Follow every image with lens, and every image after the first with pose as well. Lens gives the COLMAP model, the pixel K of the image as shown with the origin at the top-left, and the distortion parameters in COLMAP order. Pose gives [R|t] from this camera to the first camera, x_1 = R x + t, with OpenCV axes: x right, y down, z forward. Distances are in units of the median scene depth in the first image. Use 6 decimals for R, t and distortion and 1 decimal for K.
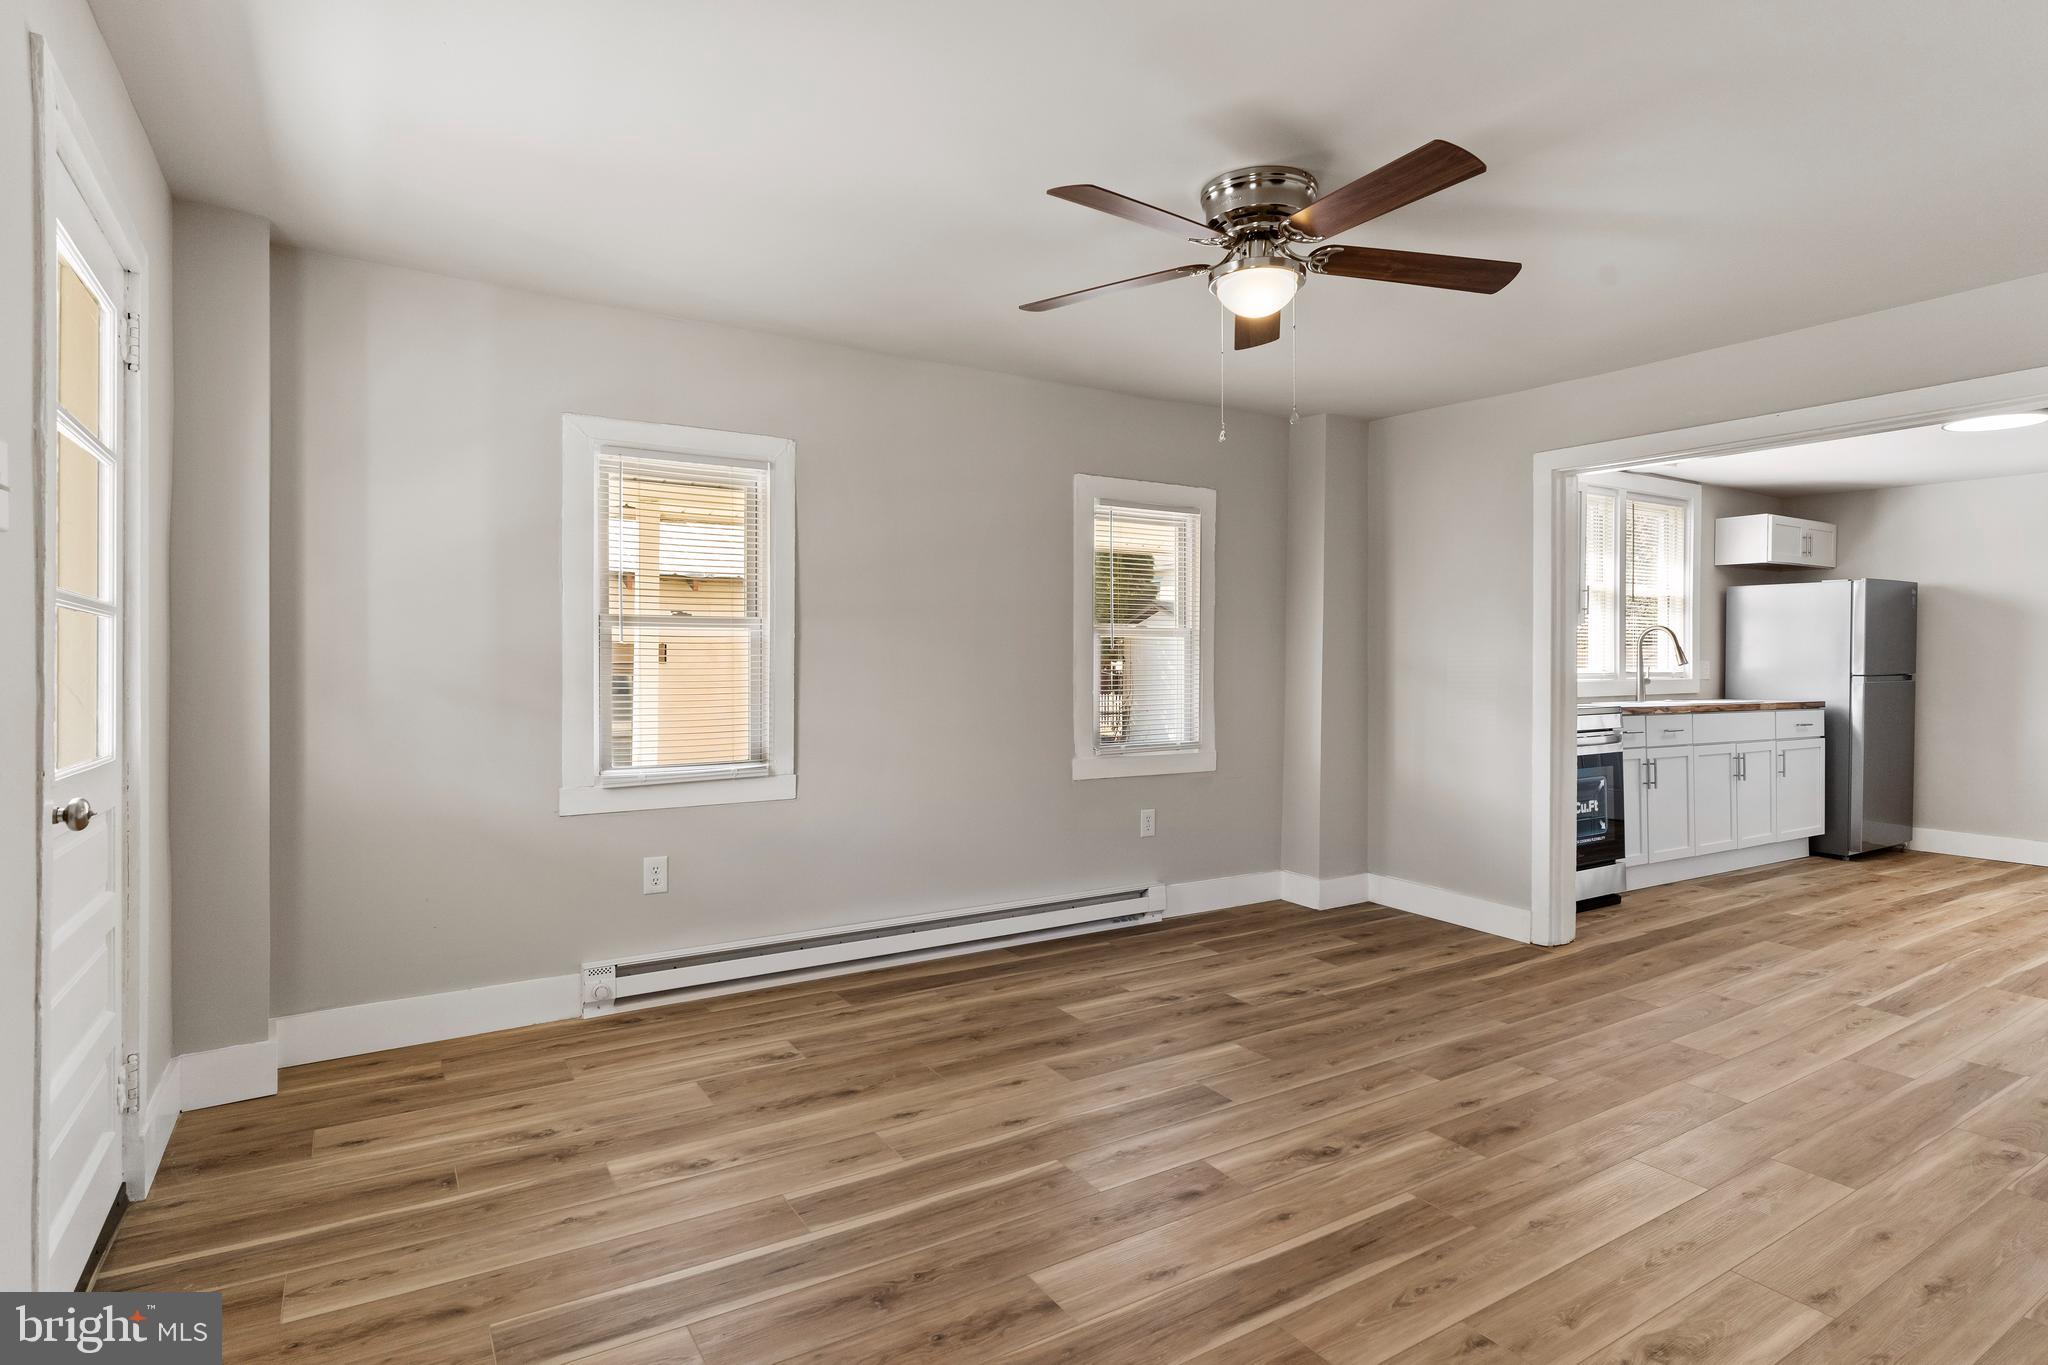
lens RADIAL K [[1039.6, 0, 1028.8], [0, 1039.6, 669.5], [0, 0, 1]] dist [0.001171, 0.001683]
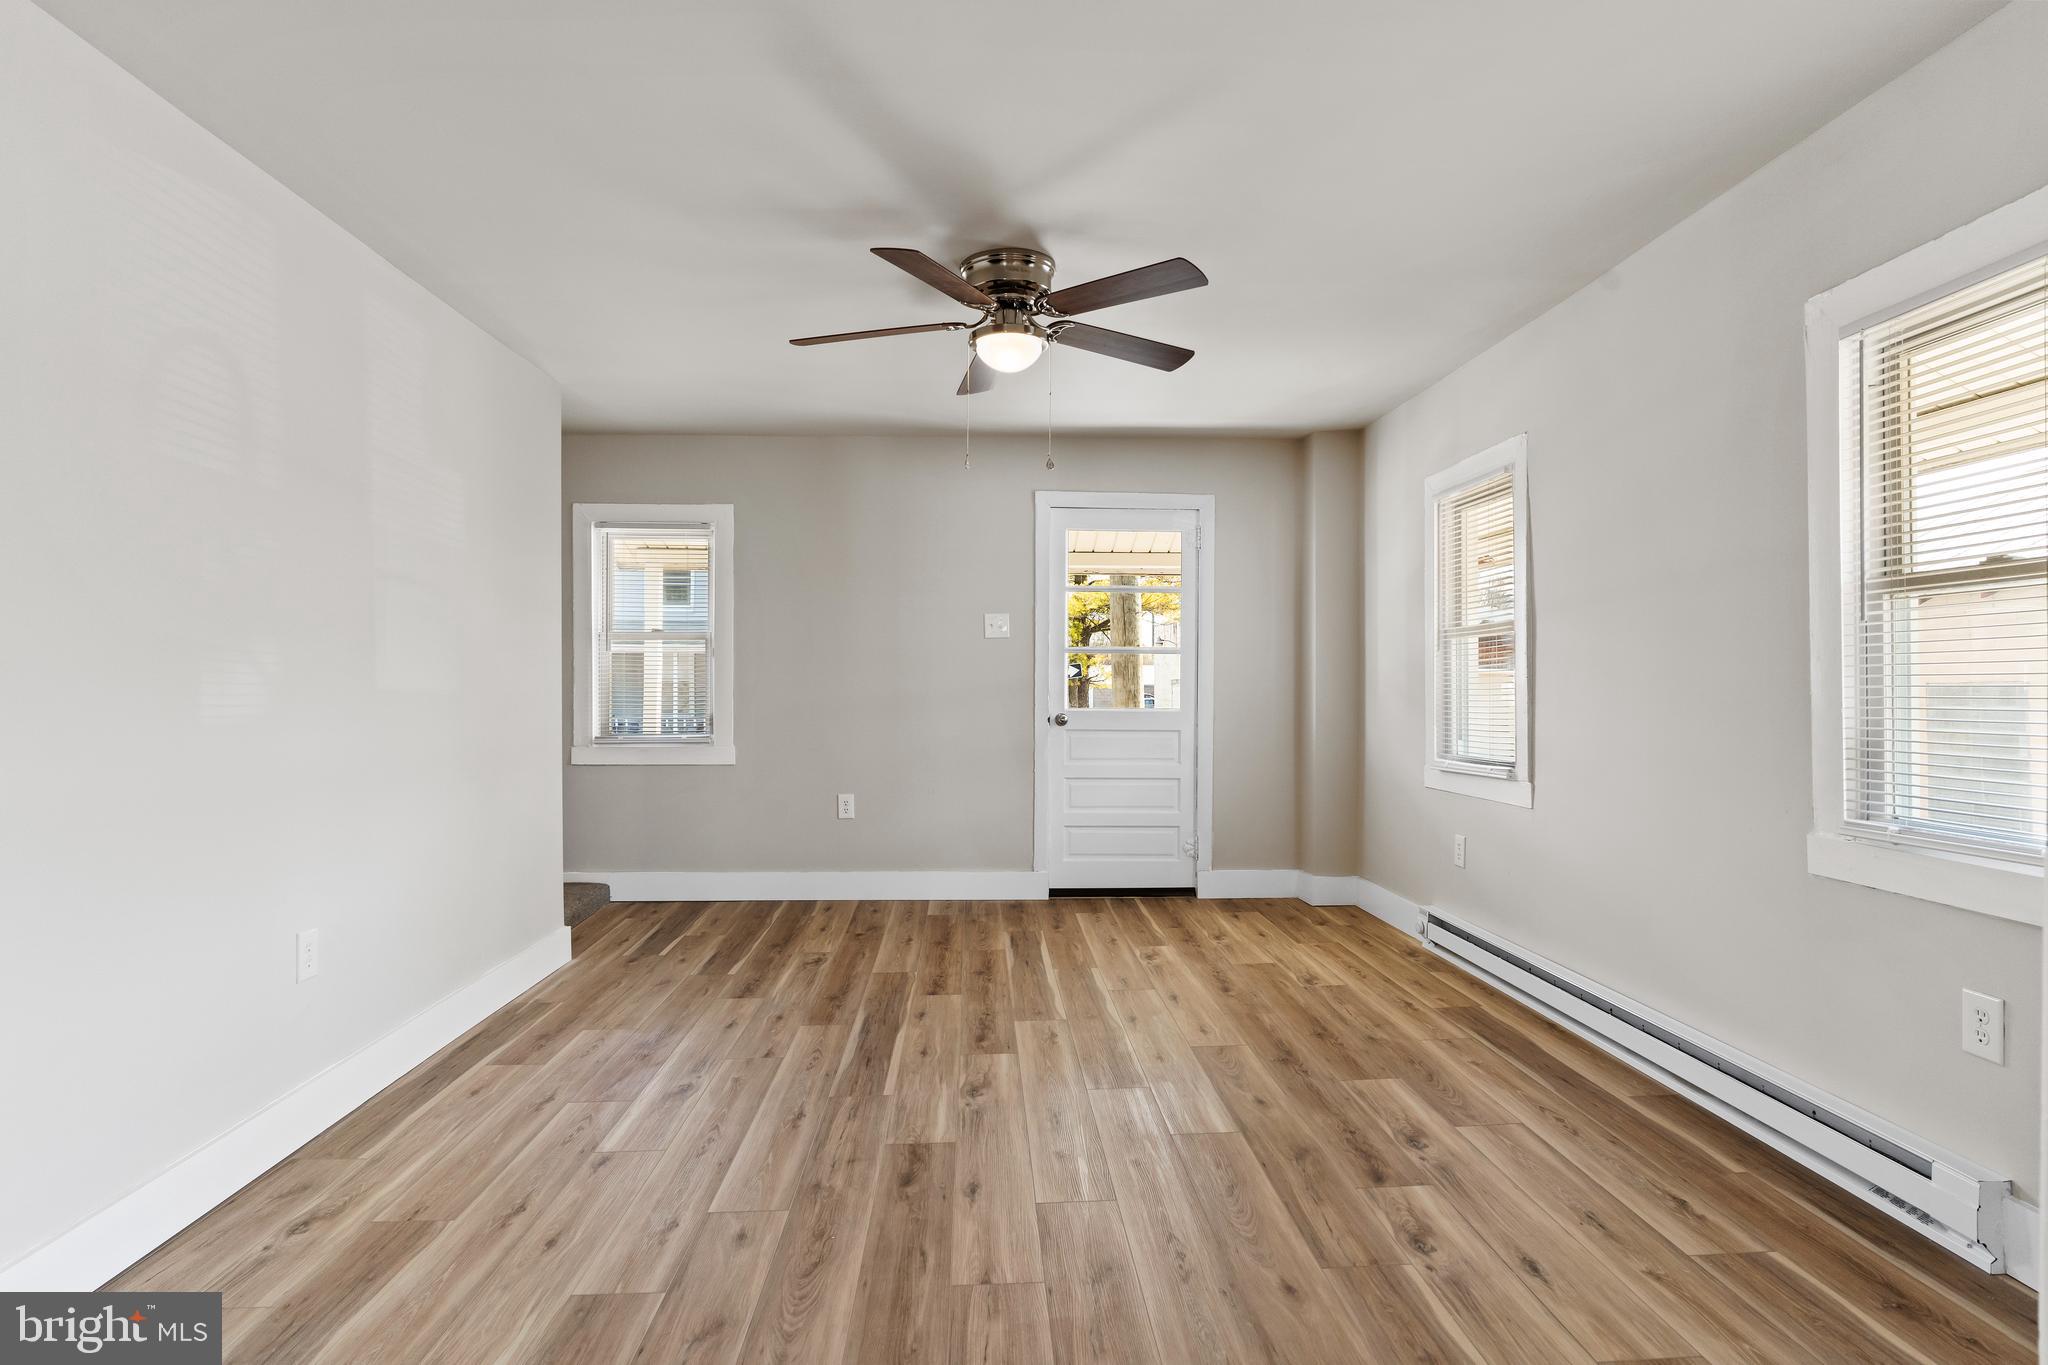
lens RADIAL K [[1047.3, 0, 1017.5], [0, 1047.3, 683.7], [0, 0, 1]] dist [-0.001496, 0.000959]
pose [[-0.501982, -0.003751, -0.864870, 0.786743], [-0.005497, 0.999984, -0.001146, 0.013530], [0.864861, 0.004179, -0.501995, 1.012914]]
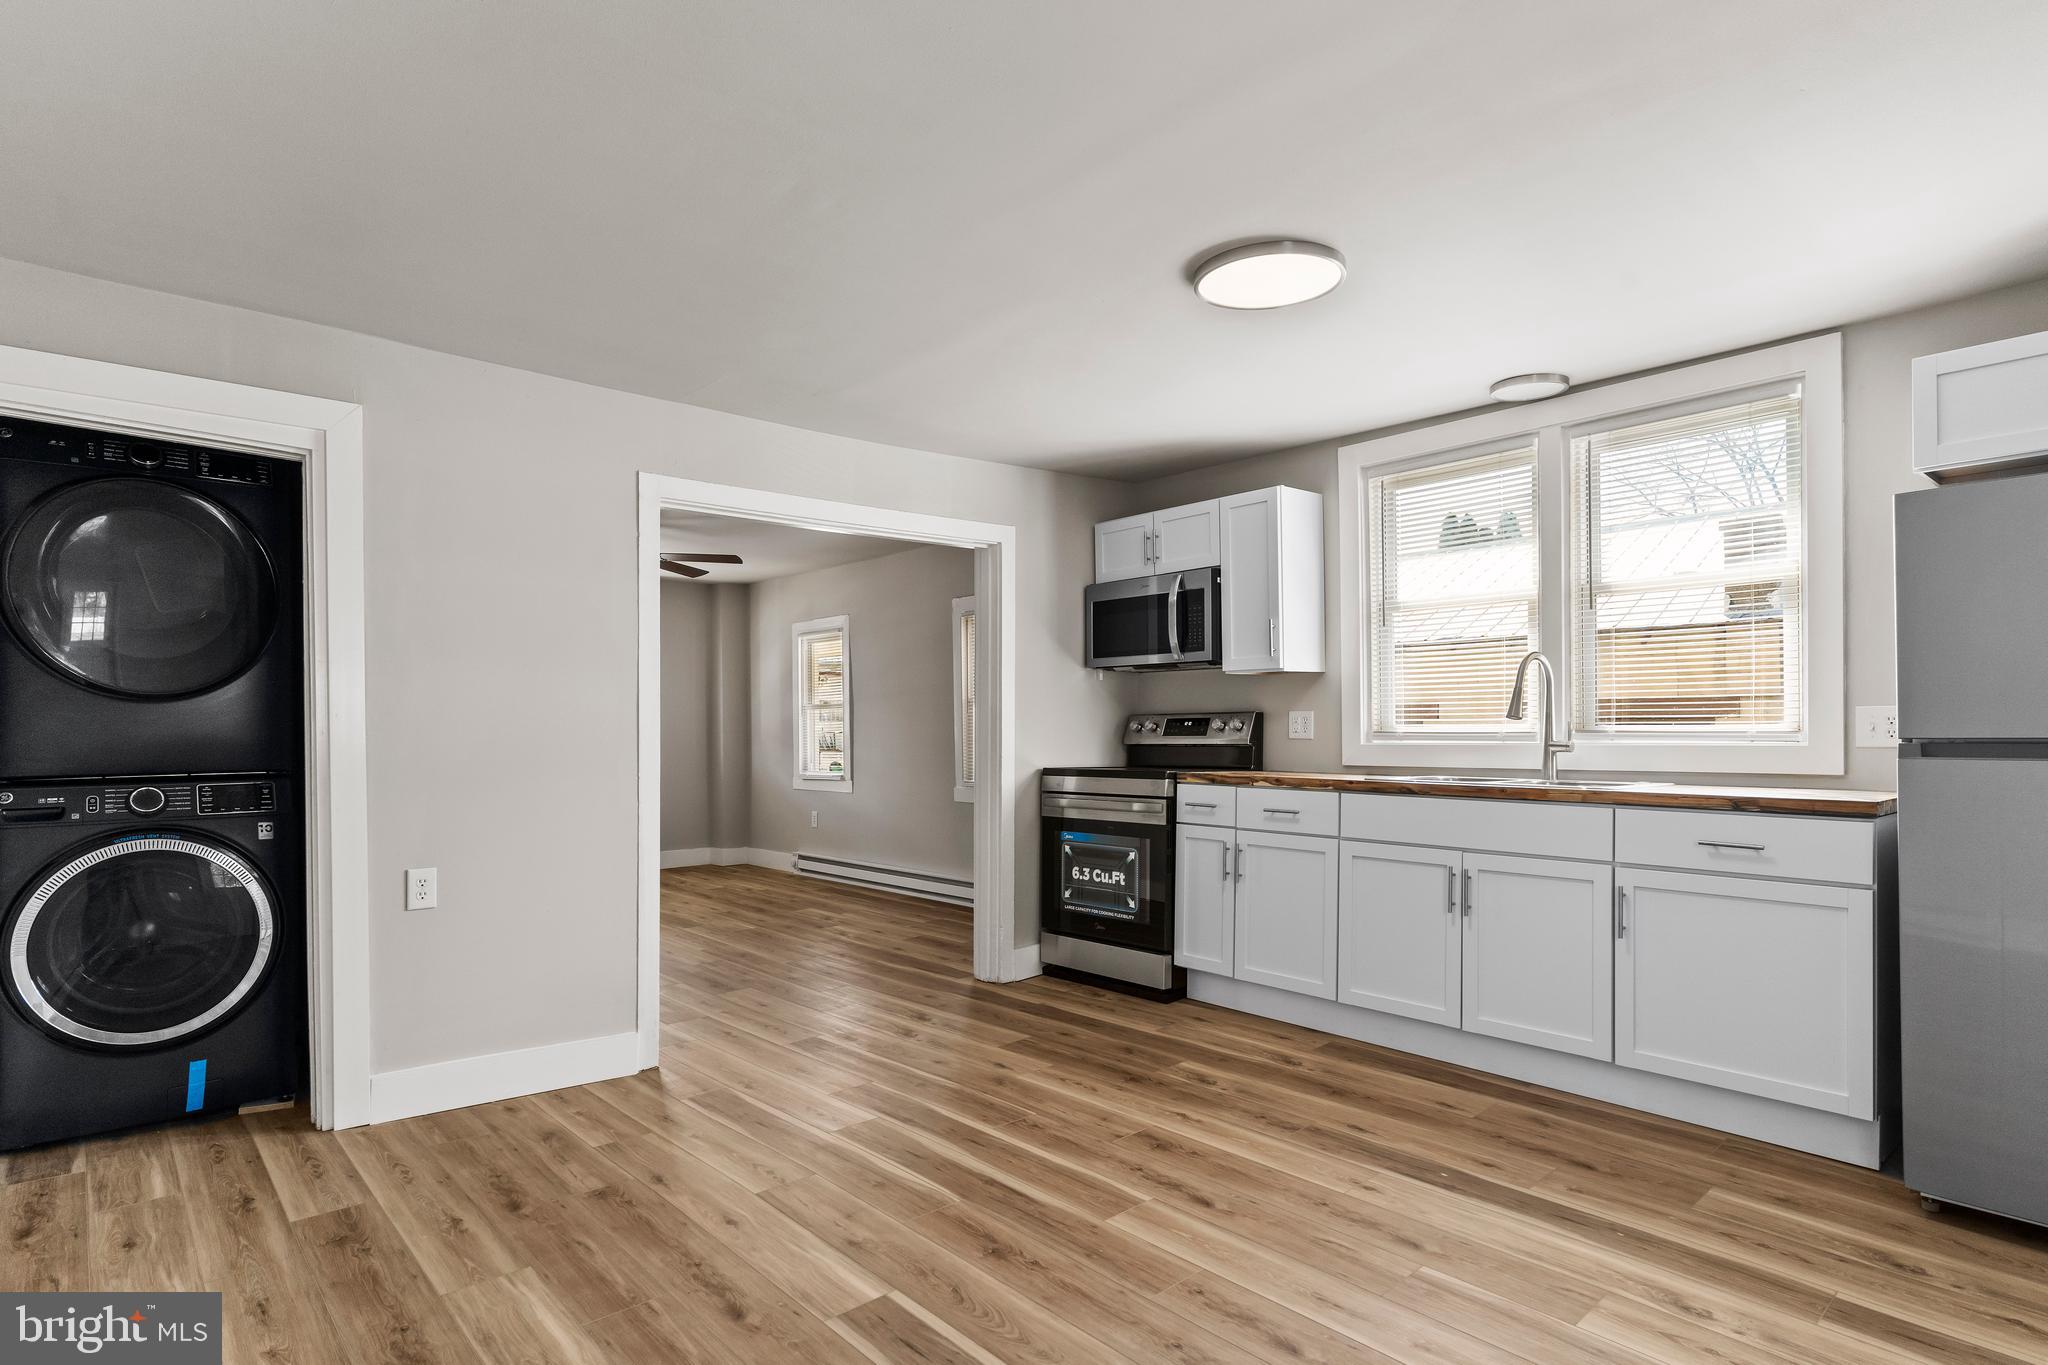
lens RADIAL K [[1063.0, 0, 1024.3], [0, 1063.0, 727.4], [0, 0, 1]] dist [0.000239, 0.000814]
pose [[0.168675, -0.001694, -0.985670, 1.748507], [0.002760, 0.999995, -0.001247, 0.000895], [0.985668, -0.002510, 0.168678, 0.926392]]
